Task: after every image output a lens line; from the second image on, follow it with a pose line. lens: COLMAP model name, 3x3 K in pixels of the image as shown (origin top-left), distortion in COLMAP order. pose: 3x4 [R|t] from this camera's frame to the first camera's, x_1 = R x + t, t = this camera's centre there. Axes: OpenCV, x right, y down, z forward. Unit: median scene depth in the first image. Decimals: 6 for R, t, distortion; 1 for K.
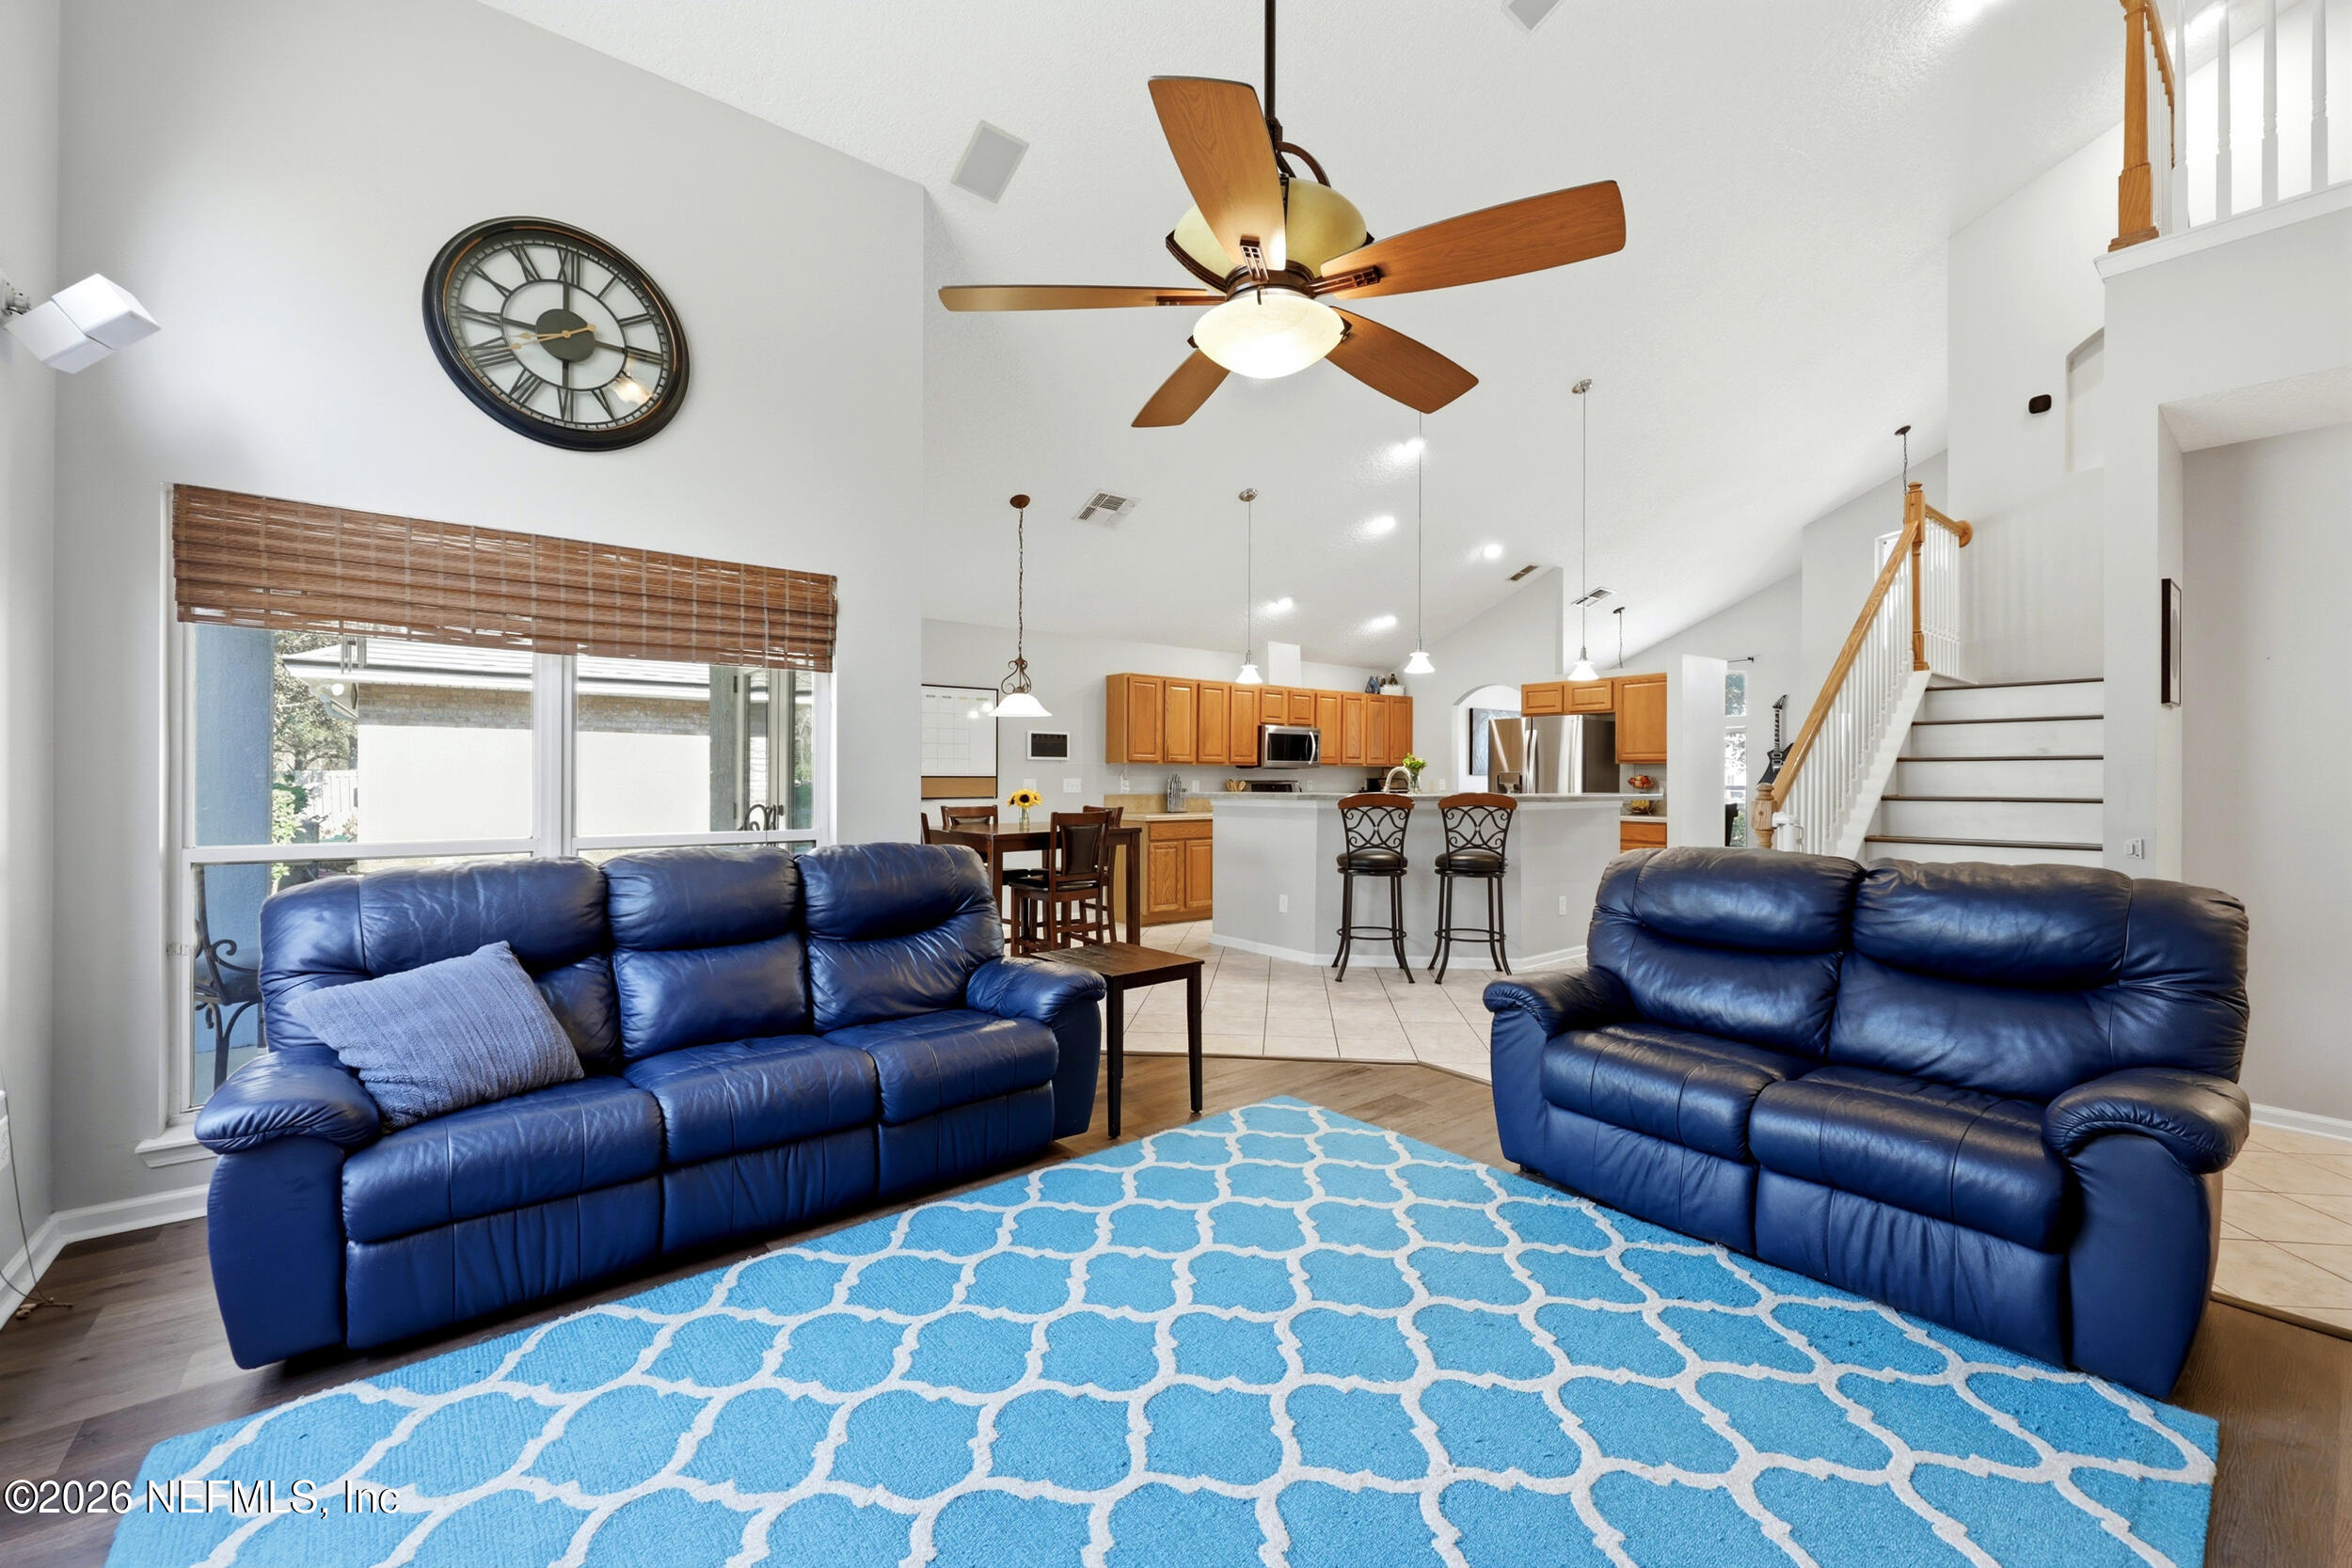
lens RADIAL K [[940.8, 0, 1188.3], [0, 940.8, 776.0], [0, 0, 1]] dist [-0.000816, 0.000025]
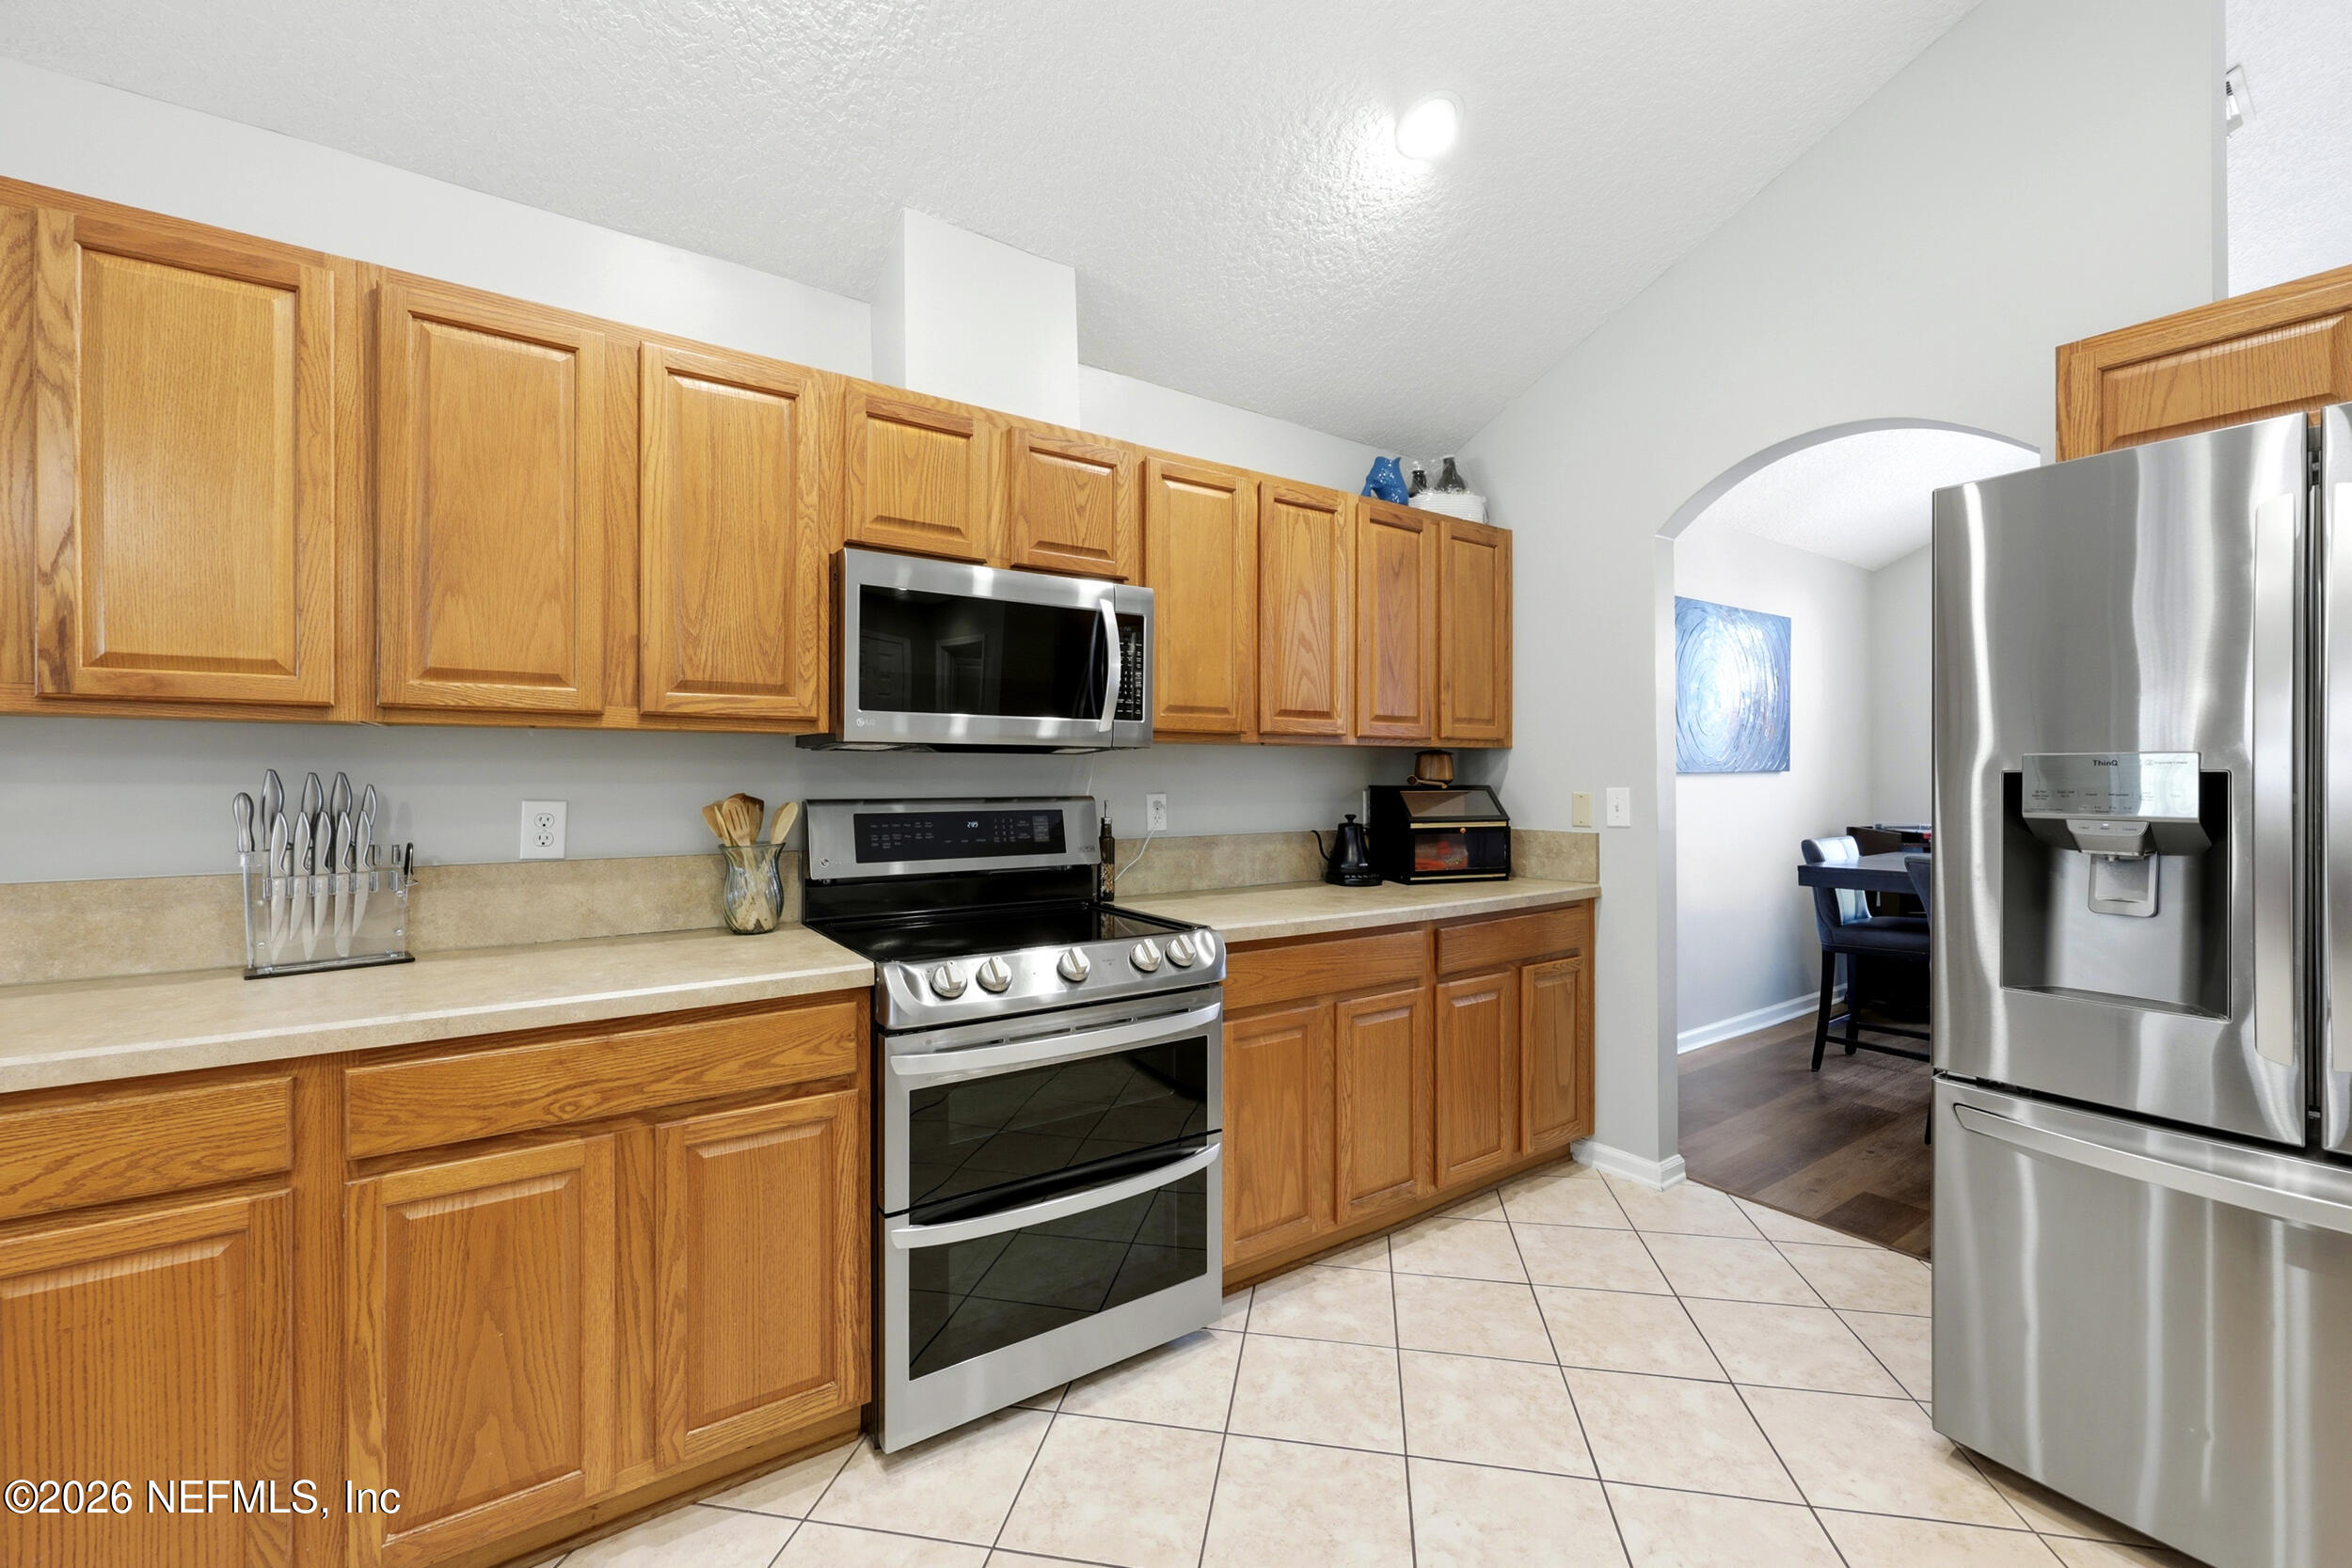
lens RADIAL K [[950.7, 0, 1180.5], [0, 950.7, 778.2], [0, 0, 1]] dist [-0.001641, -0.000233]
pose [[0.997379, -0.001291, -0.072347, 0.514921], [0.001493, 0.999995, 0.002731, -0.003360], [0.072343, -0.002832, 0.997376, 2.316506]]
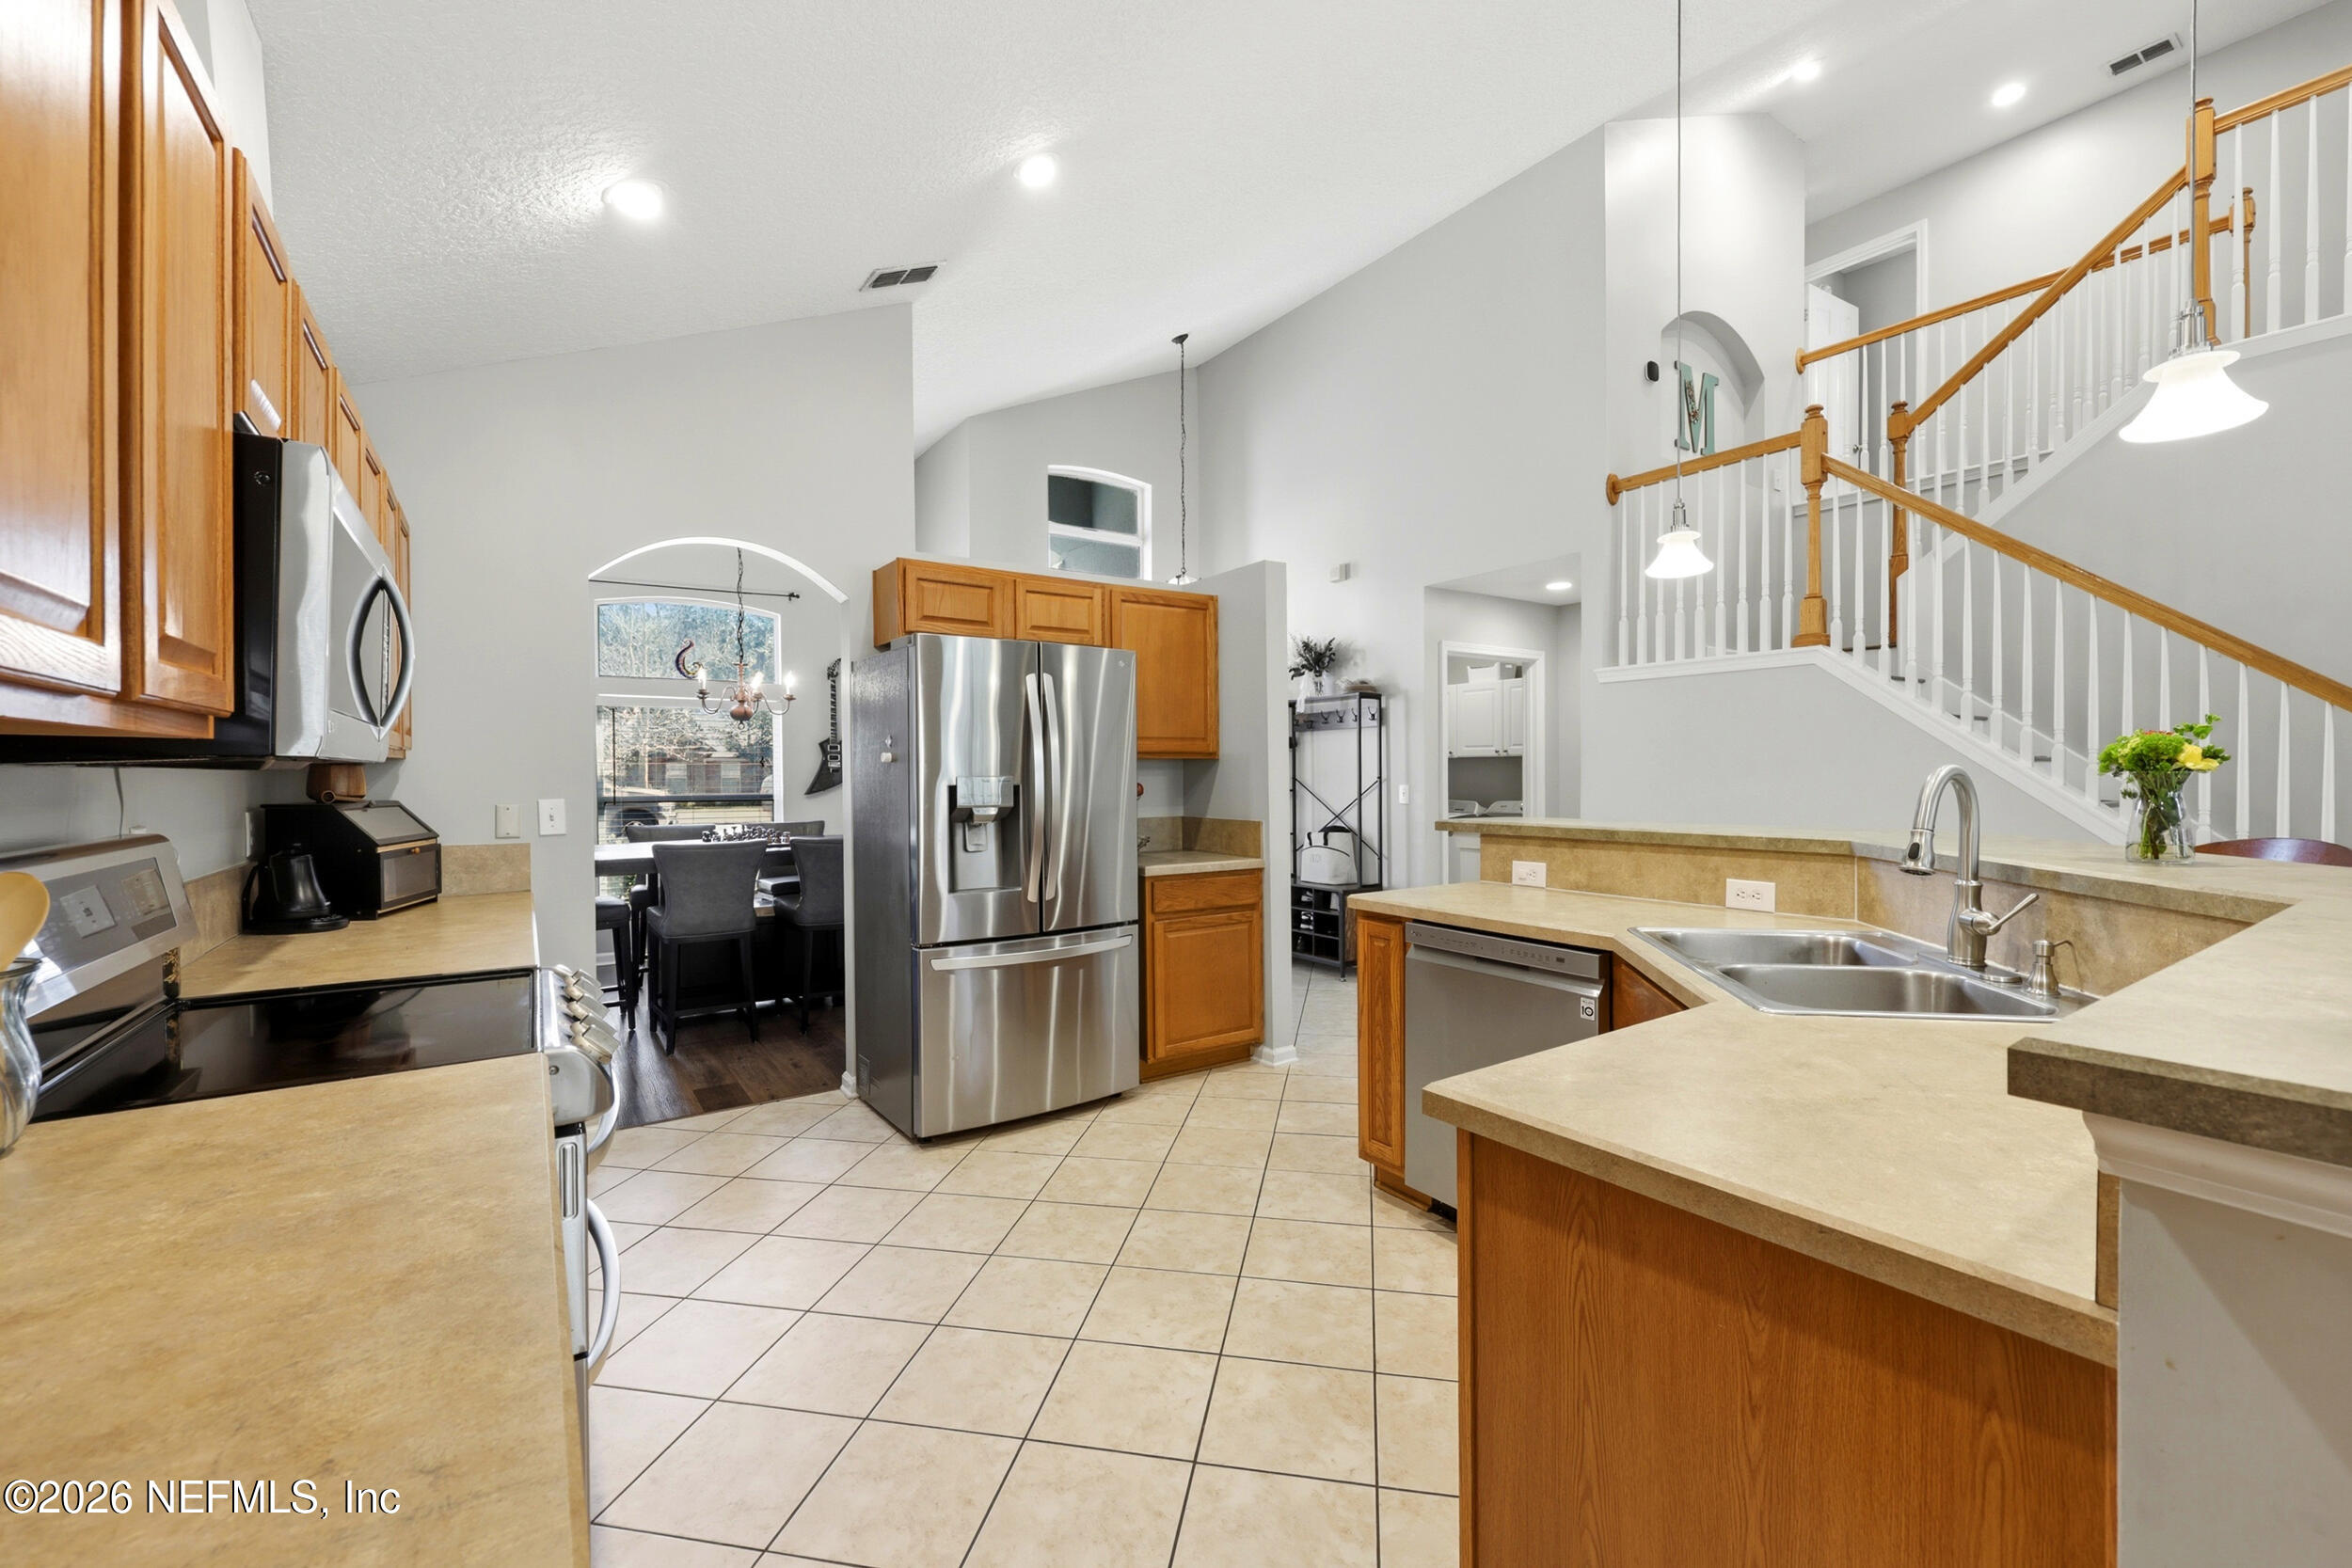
lens RADIAL K [[959.6, 0, 1170.8], [0, 959.6, 783.2], [0, 0, 1]] dist [-0.001217, 0.000017]
pose [[0.085503, -0.012021, 0.996265, -0.137469], [0.002863, 0.999926, 0.011819, -0.019683], [-0.996334, 0.001842, 0.085531, 2.552619]]
